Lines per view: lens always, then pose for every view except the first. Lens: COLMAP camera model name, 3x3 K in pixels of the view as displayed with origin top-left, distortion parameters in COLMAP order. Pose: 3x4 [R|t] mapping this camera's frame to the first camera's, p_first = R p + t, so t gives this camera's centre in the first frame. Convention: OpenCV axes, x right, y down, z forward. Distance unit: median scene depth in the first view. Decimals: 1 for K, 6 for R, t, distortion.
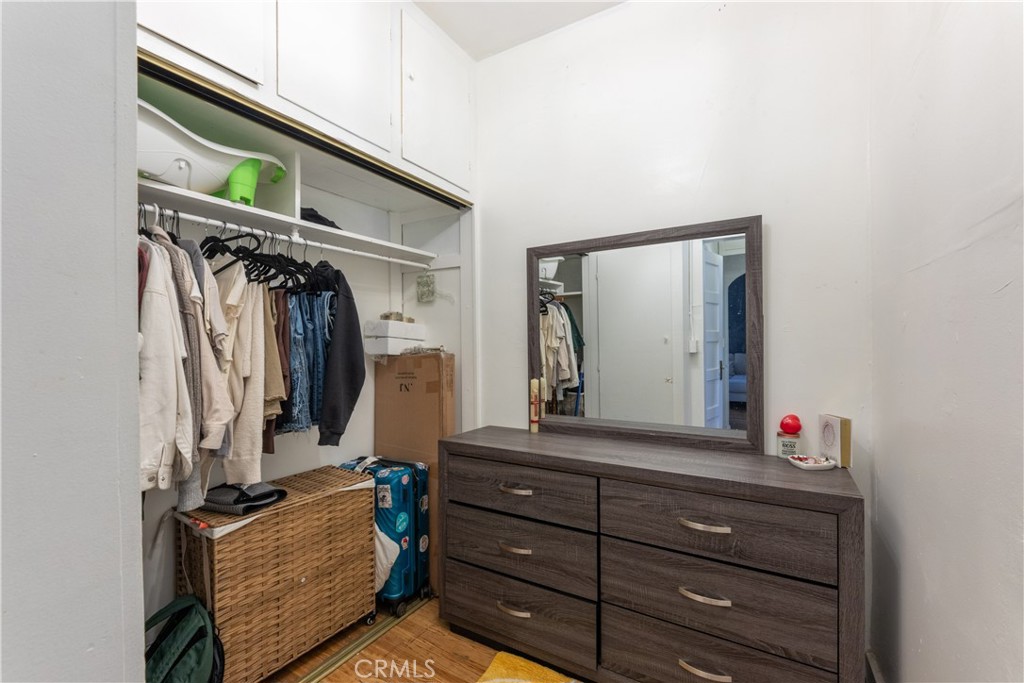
lens RADIAL K [[436.3, 0, 512.0], [0, 436.3, 341.5], [0, 0, 1]] dist [0.000026, 0.000001]
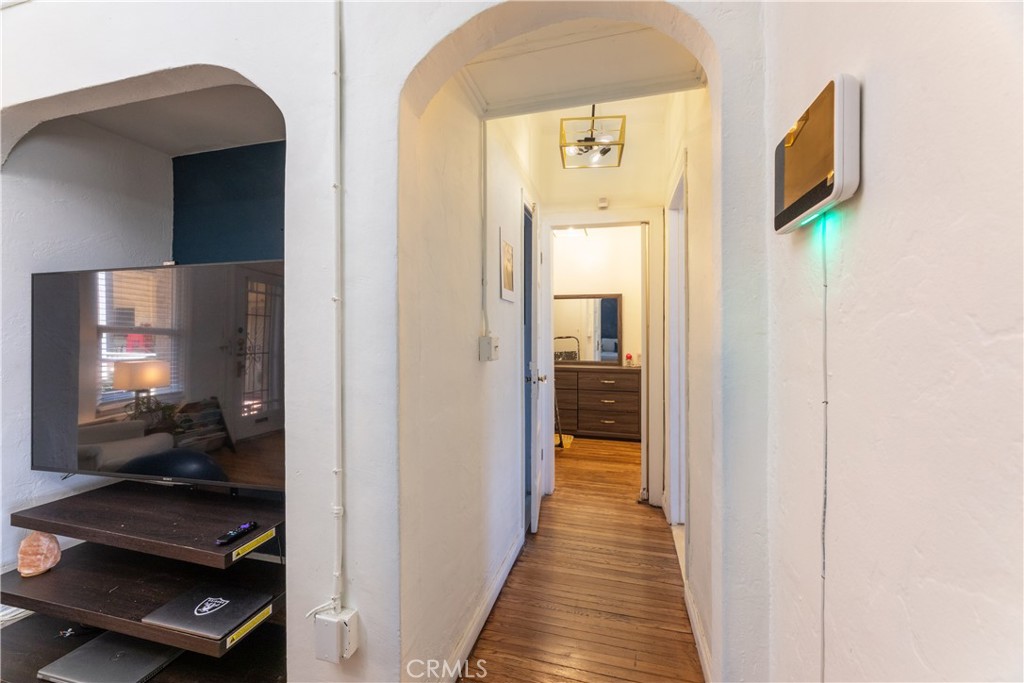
lens RADIAL K [[409.3, 0, 512.0], [0, 409.3, 341.5], [0, 0, 1]] dist [-0.000086, -0.000002]
pose [[0.962447, -0.008400, 0.271341, -1.113783], [0.001089, 0.999633, 0.027082, -0.008280], [-0.271469, -0.025770, 0.962102, -1.834328]]
